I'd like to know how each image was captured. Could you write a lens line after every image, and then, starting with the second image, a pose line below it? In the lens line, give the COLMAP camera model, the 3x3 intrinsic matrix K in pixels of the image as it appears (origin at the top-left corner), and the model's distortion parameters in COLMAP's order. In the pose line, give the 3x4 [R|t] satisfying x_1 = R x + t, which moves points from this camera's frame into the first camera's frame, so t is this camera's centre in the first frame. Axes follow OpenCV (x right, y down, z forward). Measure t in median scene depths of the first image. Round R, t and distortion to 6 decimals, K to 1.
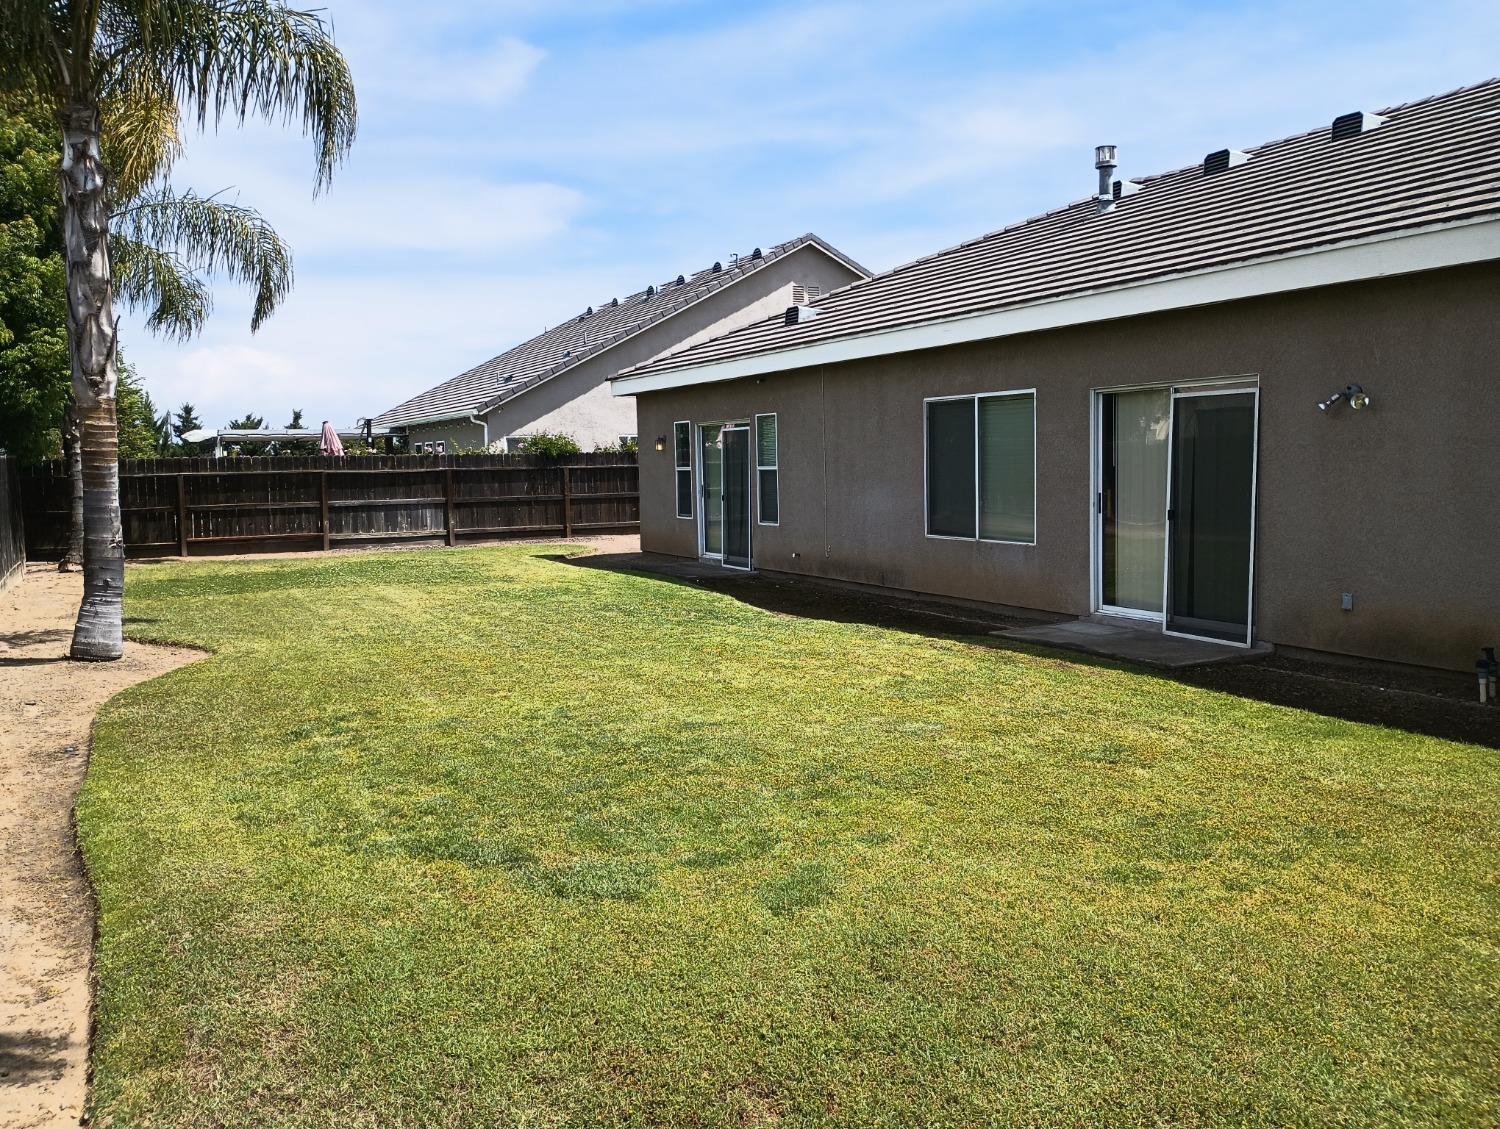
lens RADIAL K [[1223.5, 0, 750.0], [0, 1223.5, 564.5], [0, 0, 1]] dist [0.043201, -0.009282]
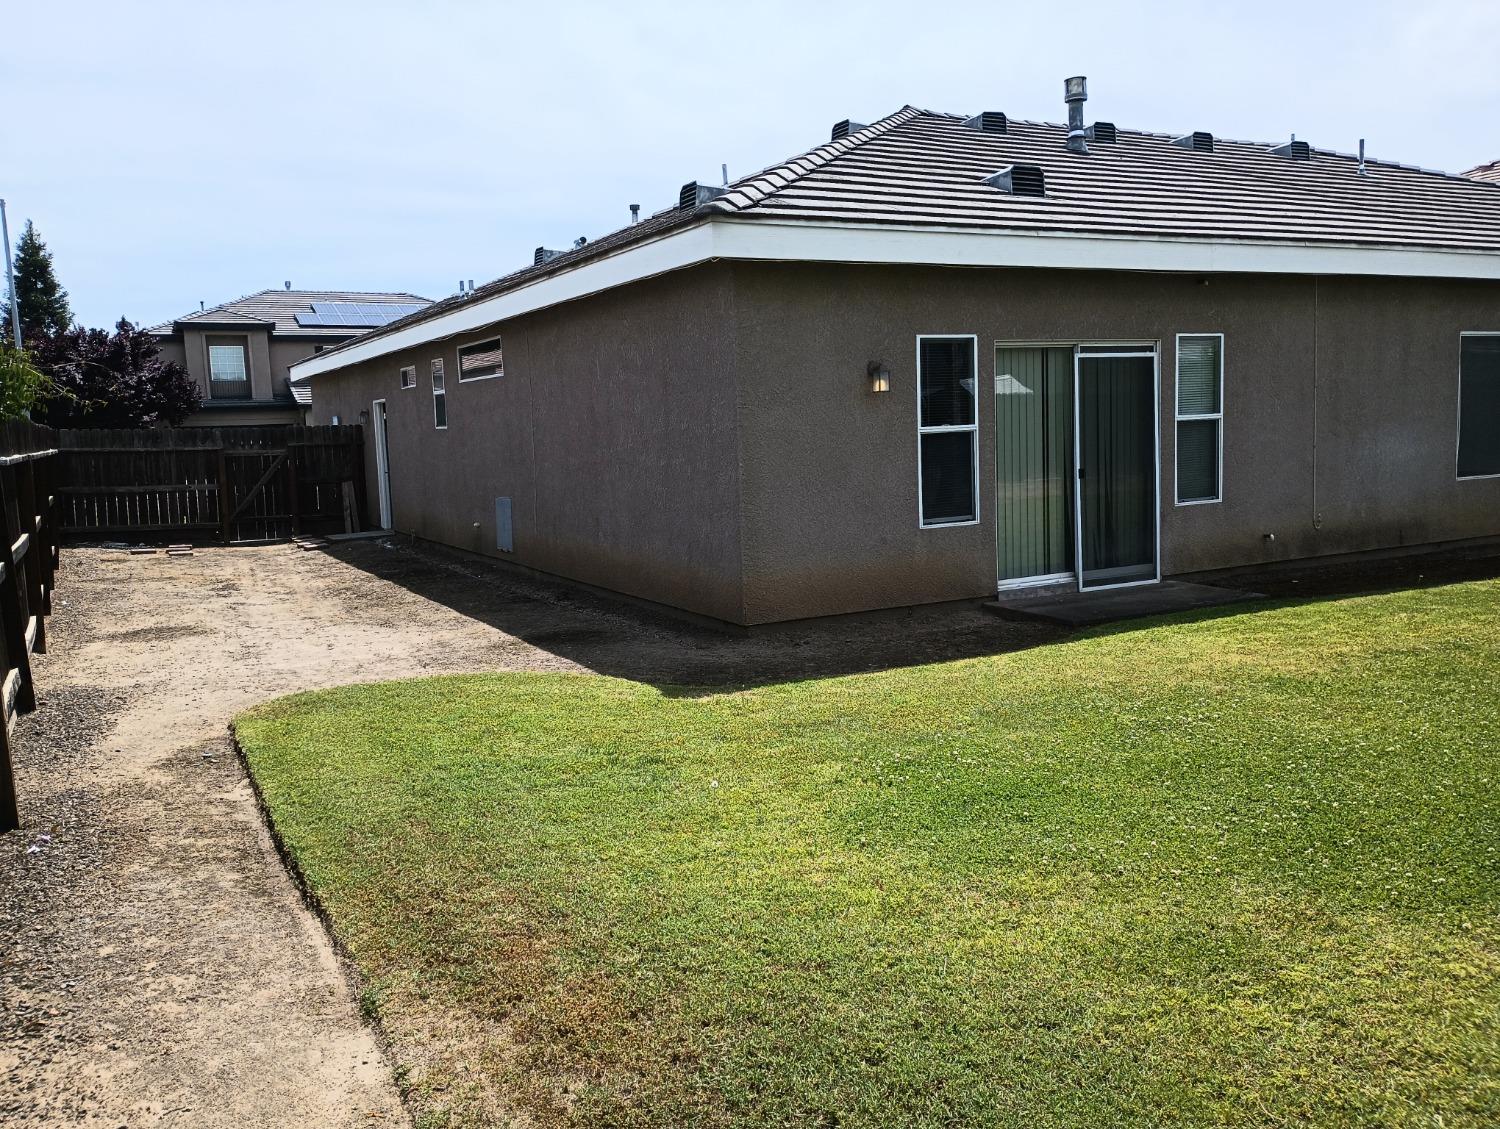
lens RADIAL K [[1223.5, 0, 750.0], [0, 1223.5, 564.5], [0, 0, 1]] dist [0.043201, -0.009282]
pose [[-0.001948, -0.093632, 0.995605, -0.608606], [0.122766, 0.988053, 0.093162, -0.086025], [-0.992434, 0.122408, 0.009570, 1.164875]]
